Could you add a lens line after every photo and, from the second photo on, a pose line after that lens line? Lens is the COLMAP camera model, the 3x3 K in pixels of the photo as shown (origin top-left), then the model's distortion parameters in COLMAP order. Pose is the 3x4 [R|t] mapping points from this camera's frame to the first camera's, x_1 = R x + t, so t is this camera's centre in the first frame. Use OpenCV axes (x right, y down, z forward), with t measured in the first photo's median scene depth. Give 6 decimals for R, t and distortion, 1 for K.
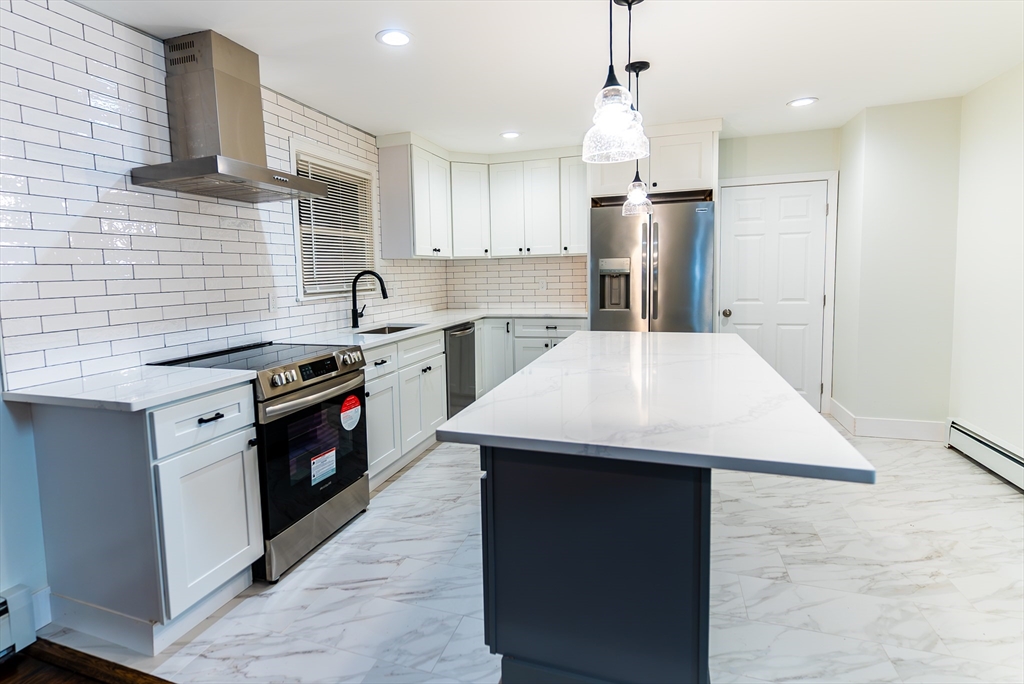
lens RADIAL K [[523.3, 0, 472.6], [0, 523.3, 315.7], [0, 0, 1]] dist [0.000274, 0.000271]
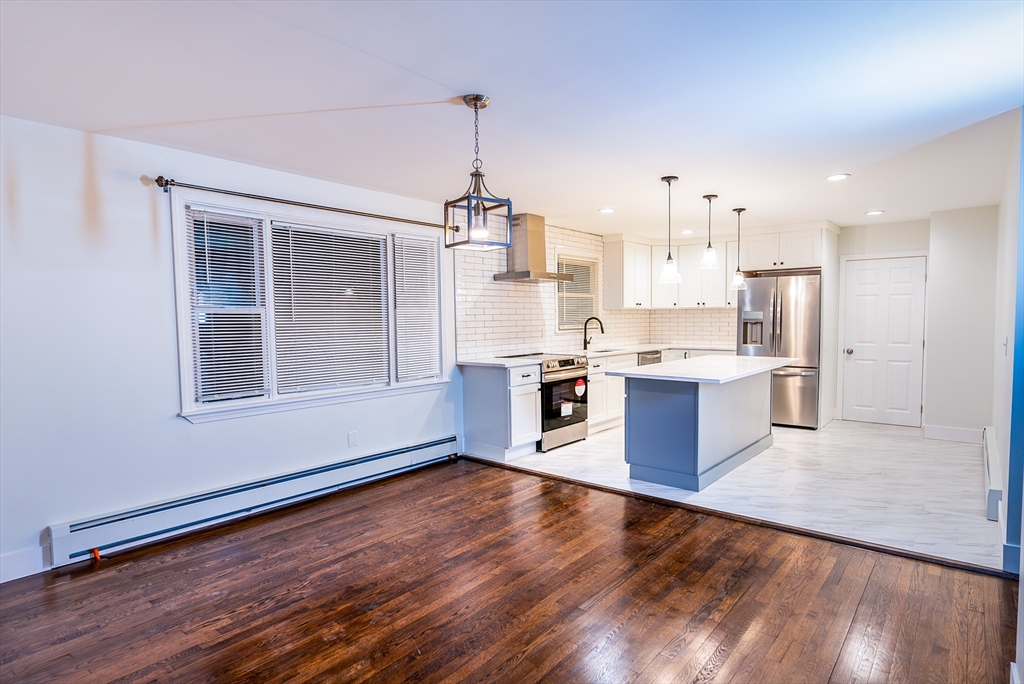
lens RADIAL K [[549.8, 0, 543.9], [0, 549.8, 348.7], [0, 0, 1]] dist [-0.000150, -0.000074]
pose [[0.951712, 0.034350, -0.305065, 0.219967], [-0.039886, 0.999133, -0.011931, 0.050774], [0.304391, 0.023522, 0.952257, -0.850239]]
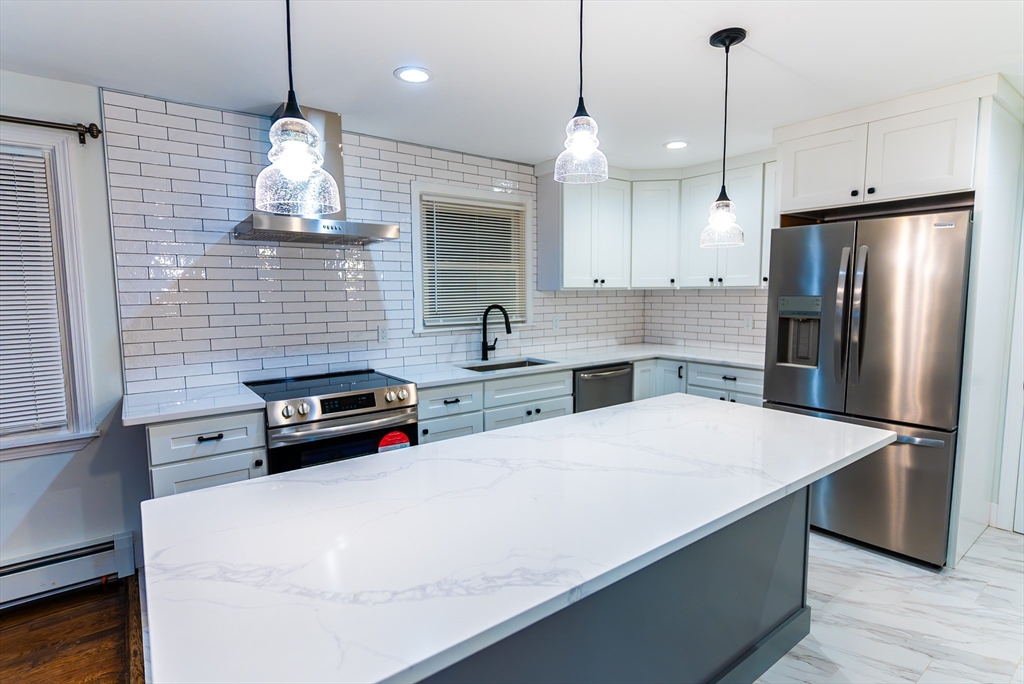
lens RADIAL K [[511.4, 0, 515.9], [0, 511.4, 339.9], [0, 0, 1]] dist [0.000796, -0.000250]
pose [[0.841759, 0.069233, -0.535396, 0.387328], [-0.057957, 0.997600, 0.037880, -0.062319], [0.536734, -0.000856, 0.843751, 0.213093]]
